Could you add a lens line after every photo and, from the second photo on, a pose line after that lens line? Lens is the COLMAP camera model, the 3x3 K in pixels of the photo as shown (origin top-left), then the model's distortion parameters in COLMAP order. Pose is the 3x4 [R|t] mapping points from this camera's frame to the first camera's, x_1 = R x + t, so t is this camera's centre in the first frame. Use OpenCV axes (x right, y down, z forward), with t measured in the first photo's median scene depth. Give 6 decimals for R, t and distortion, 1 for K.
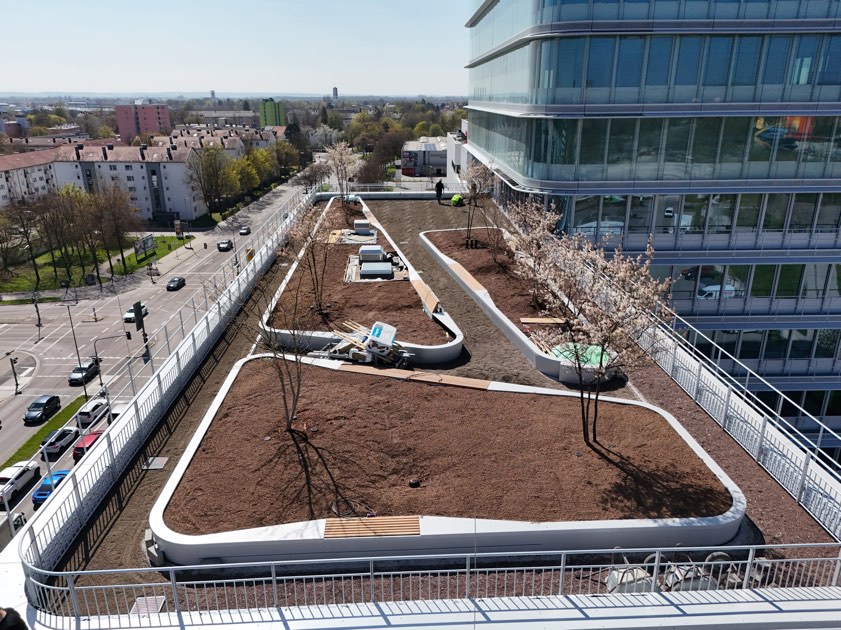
lens RADIAL K [[619.9, 0, 423.3], [0, 619.9, 311.1], [0, 0, 1]] dist [0.069091, -0.060903]
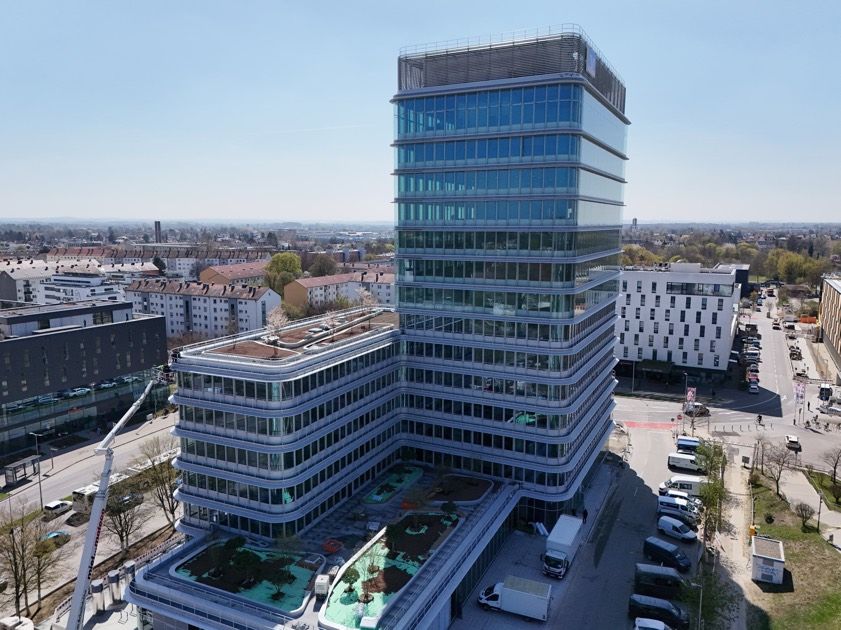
lens RADIAL K [[619.9, 0, 423.9], [0, 619.9, 311.2], [0, 0, 1]] dist [0.069091, -0.060903]
pose [[0.882510, 0.070970, -0.464908, 1.178327], [-0.157391, 0.976115, -0.149759, 0.140770], [0.443176, 0.205336, 0.872601, -0.955329]]
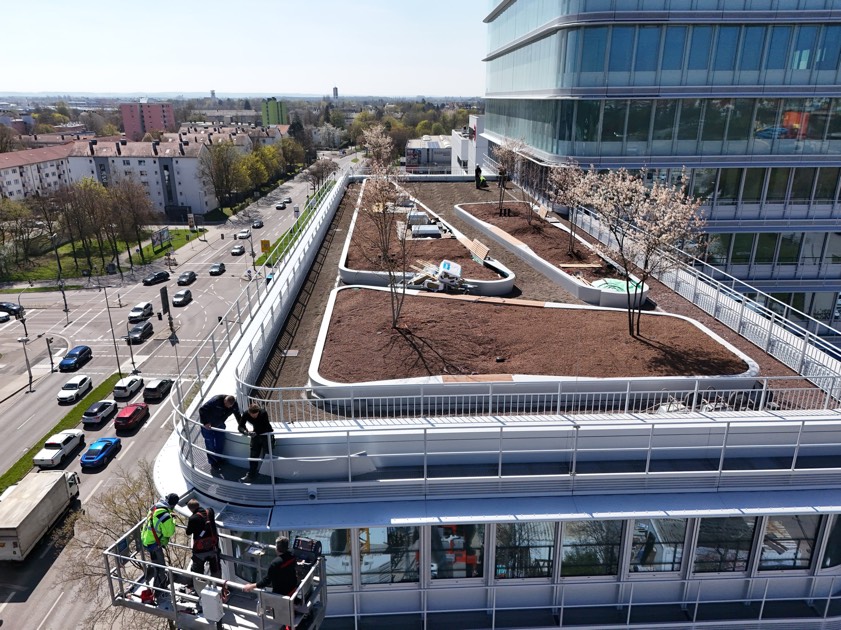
lens RADIAL K [[619.9, 0, 423.3], [0, 619.9, 311.6], [0, 0, 1]] dist [0.069091, -0.060903]
pose [[0.999997, 0.001383, 0.002095, -0.052147], [-0.001383, 0.999999, -0.000152, 0.051743], [-0.002095, 0.000149, 0.999998, -0.084845]]
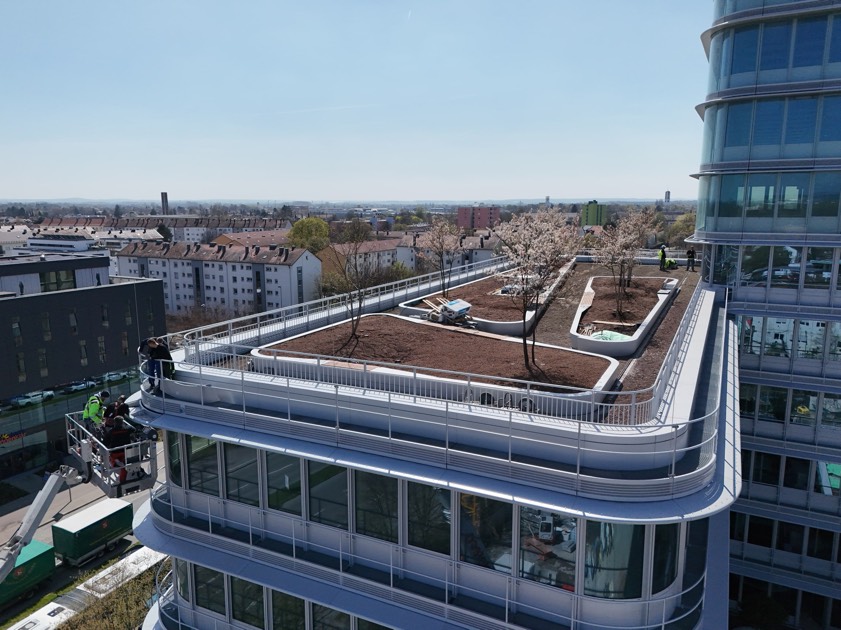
lens RADIAL K [[619.9, 0, 425.0], [0, 619.9, 313.8], [0, 0, 1]] dist [0.069091, -0.060903]
pose [[0.876399, 0.085600, -0.473917, 0.223803], [-0.156911, 0.981132, -0.112956, 0.094746], [0.455306, 0.173357, 0.873295, -0.095814]]
